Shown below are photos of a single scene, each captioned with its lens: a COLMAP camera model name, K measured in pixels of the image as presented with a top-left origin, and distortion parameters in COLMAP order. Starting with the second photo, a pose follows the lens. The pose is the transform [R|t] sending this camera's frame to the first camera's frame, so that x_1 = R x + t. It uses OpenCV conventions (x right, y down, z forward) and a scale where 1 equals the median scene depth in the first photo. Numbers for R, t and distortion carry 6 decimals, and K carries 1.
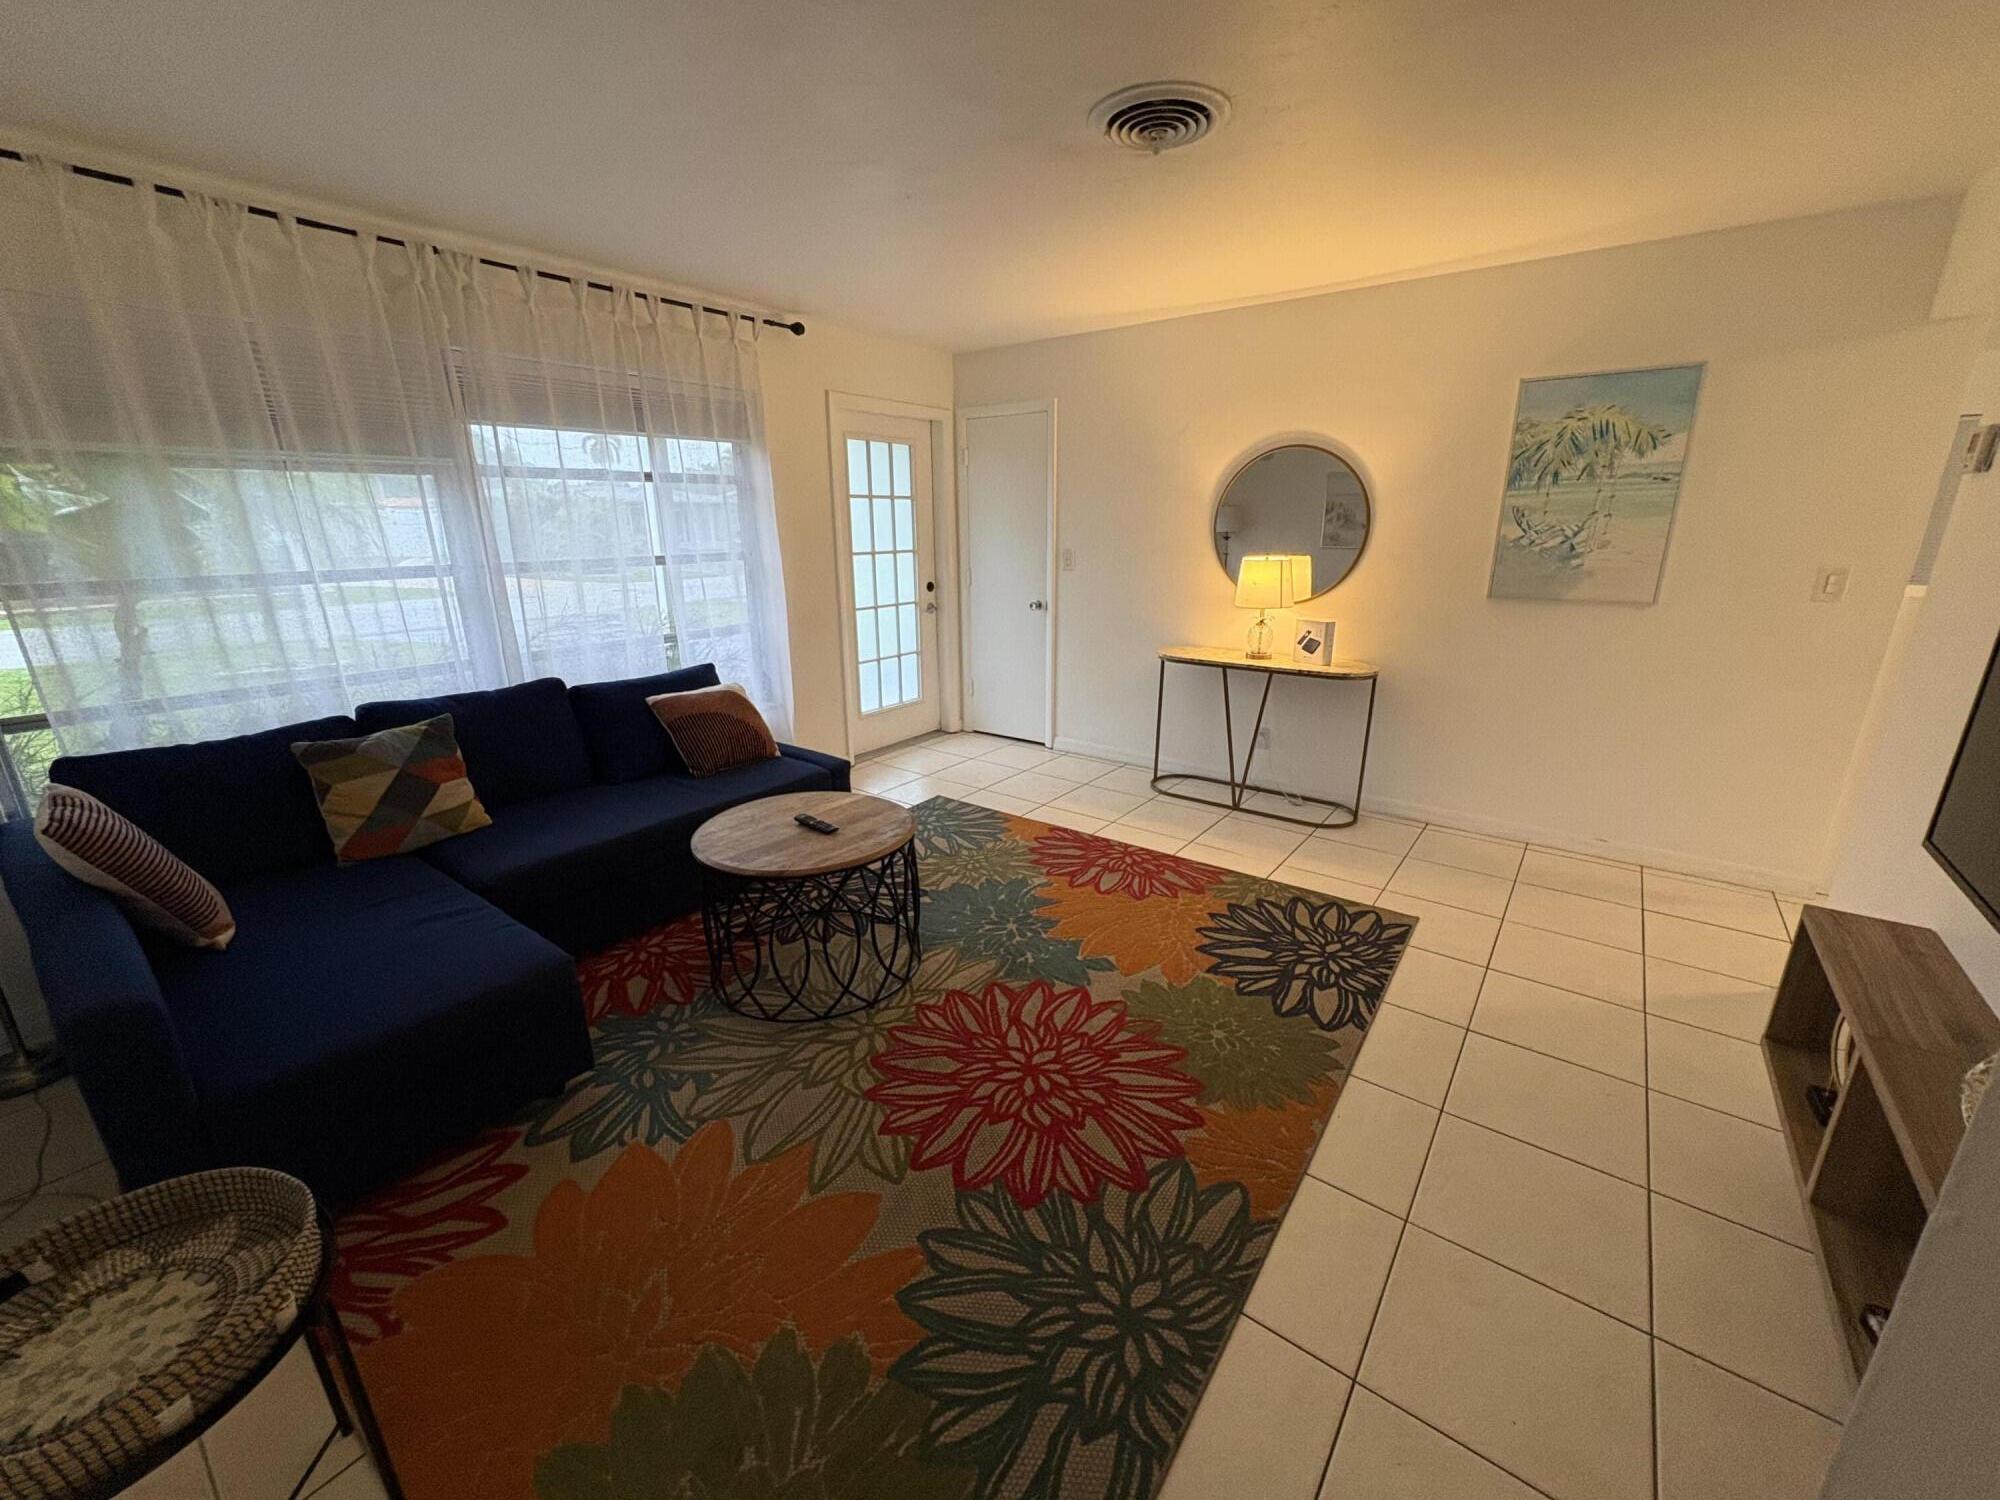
lens RADIAL K [[792.8, 0, 1000.6], [0, 792.8, 753.4], [0, 0, 1]] dist [0.001176, 0.000049]
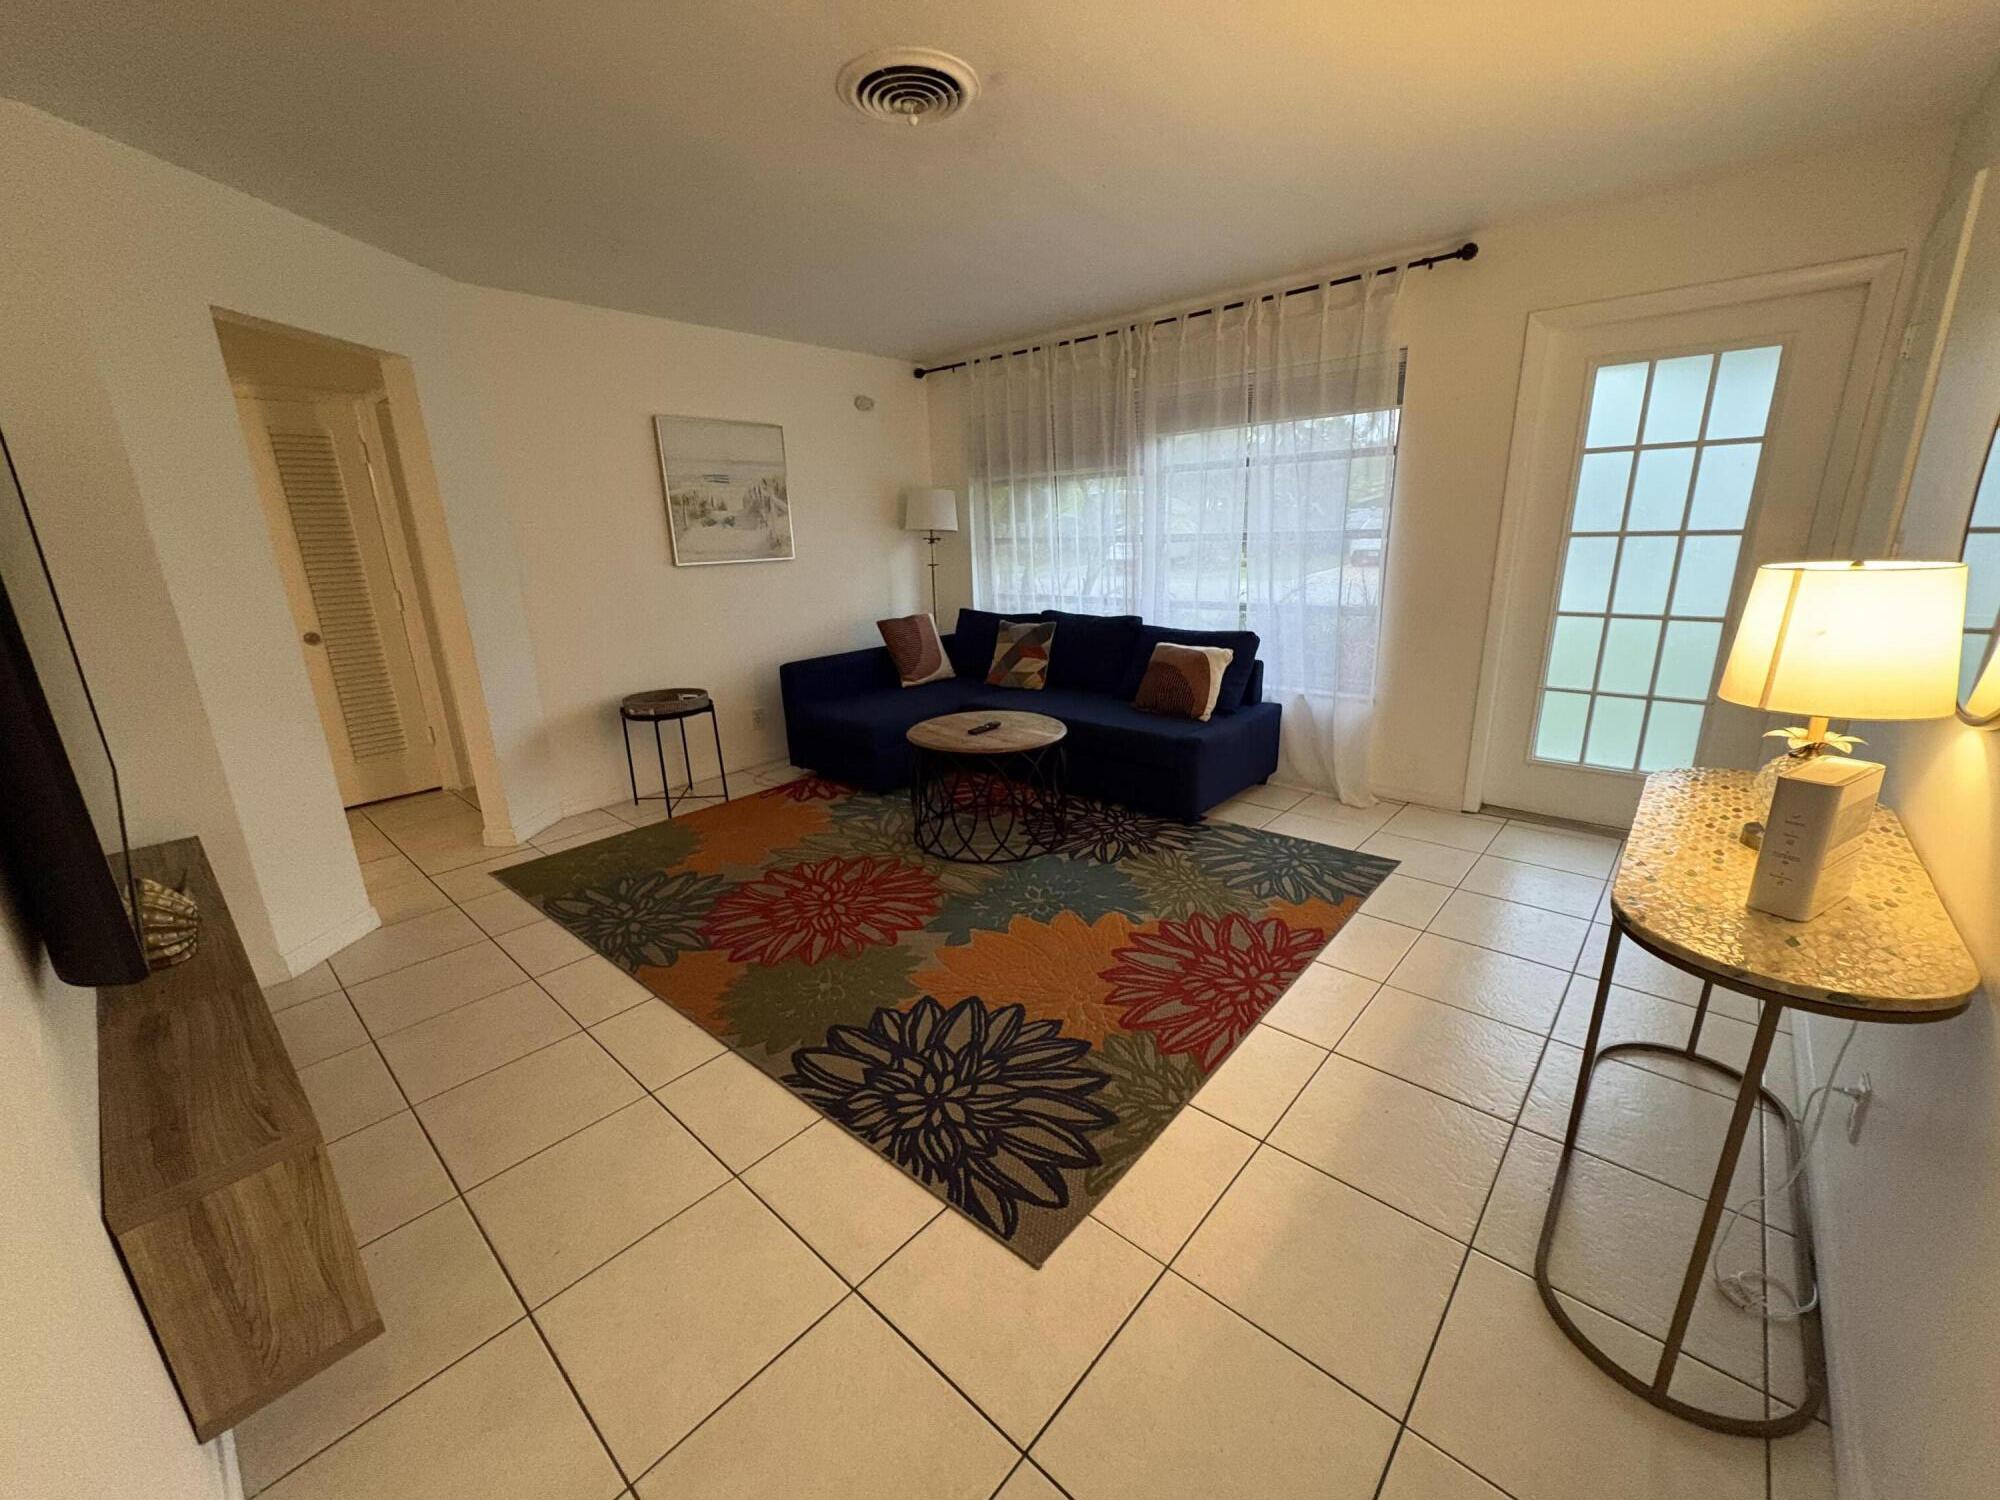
lens RADIAL K [[792.8, 0, 1000.6], [0, 792.8, 753.4], [0, 0, 1]] dist [0.001176, 0.000049]
pose [[-0.081081, 0.280212, -0.956508, 0.973764], [-0.254859, 0.921935, 0.291688, -0.248220], [0.963573, 0.267425, -0.003337, 0.945913]]
